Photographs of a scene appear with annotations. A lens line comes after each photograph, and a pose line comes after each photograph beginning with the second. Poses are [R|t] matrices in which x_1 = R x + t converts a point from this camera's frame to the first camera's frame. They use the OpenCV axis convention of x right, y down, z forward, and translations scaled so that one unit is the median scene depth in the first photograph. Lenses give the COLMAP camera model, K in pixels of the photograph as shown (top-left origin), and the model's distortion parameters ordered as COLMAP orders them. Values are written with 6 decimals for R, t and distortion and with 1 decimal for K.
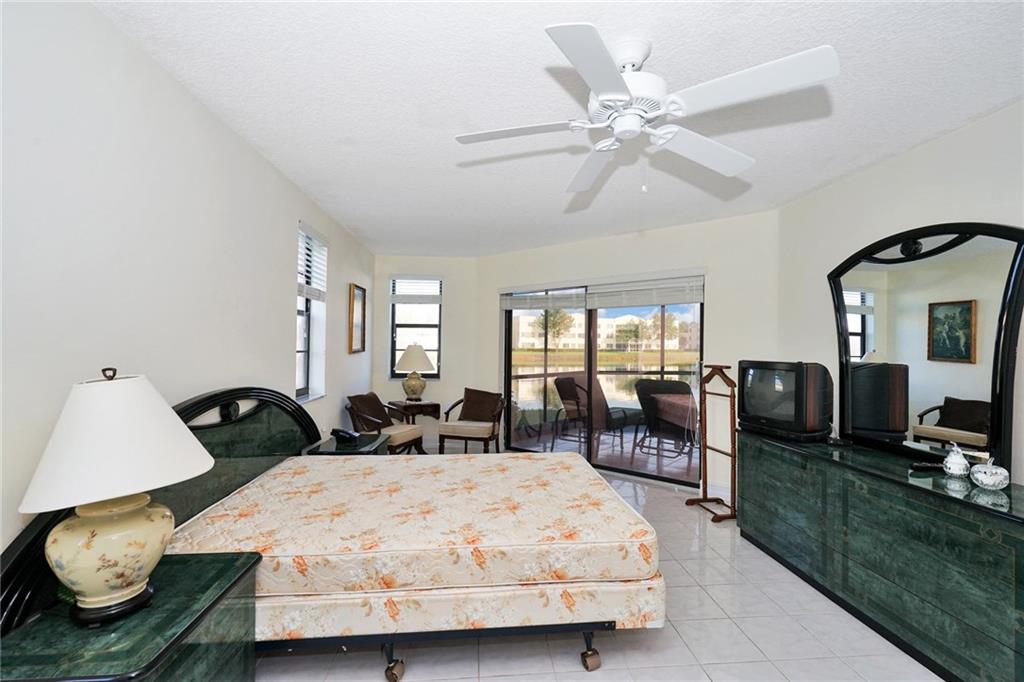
lens RADIAL K [[467.9, 0, 507.6], [0, 467.9, 342.5], [0, 0, 1]] dist [-0.001010, -0.000336]
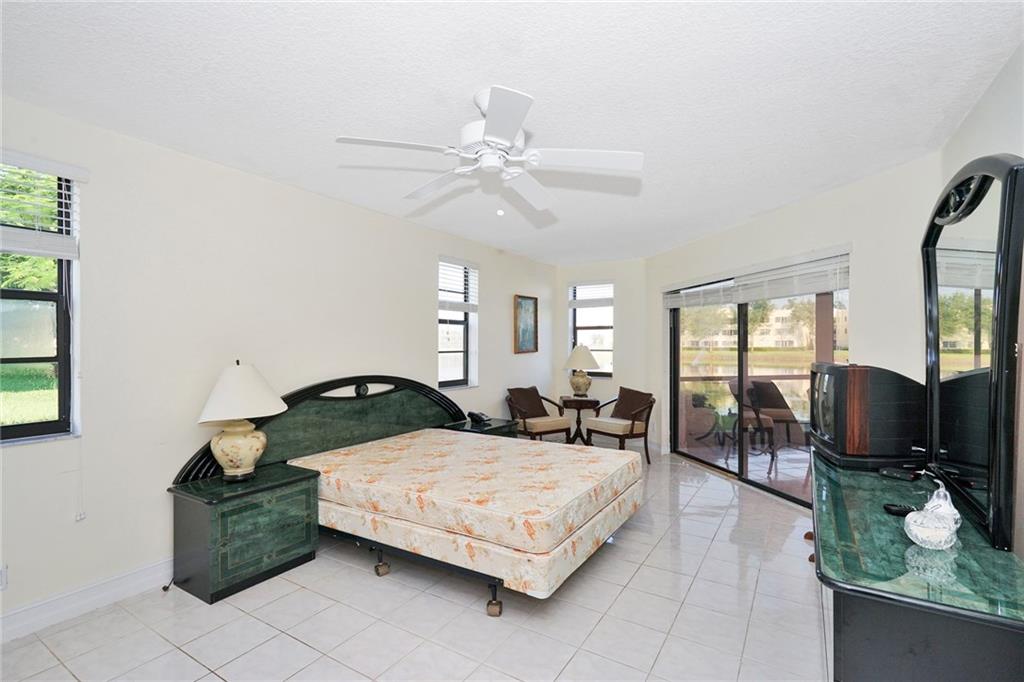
lens RADIAL K [[467.9, 0, 509.6], [0, 467.9, 343.2], [0, 0, 1]] dist [-0.001010, -0.000336]
pose [[0.798208, -0.013646, -0.602228, 0.617303], [0.014290, 0.999891, -0.003716, 0.002157], [0.602213, -0.005640, 0.798316, 0.045600]]
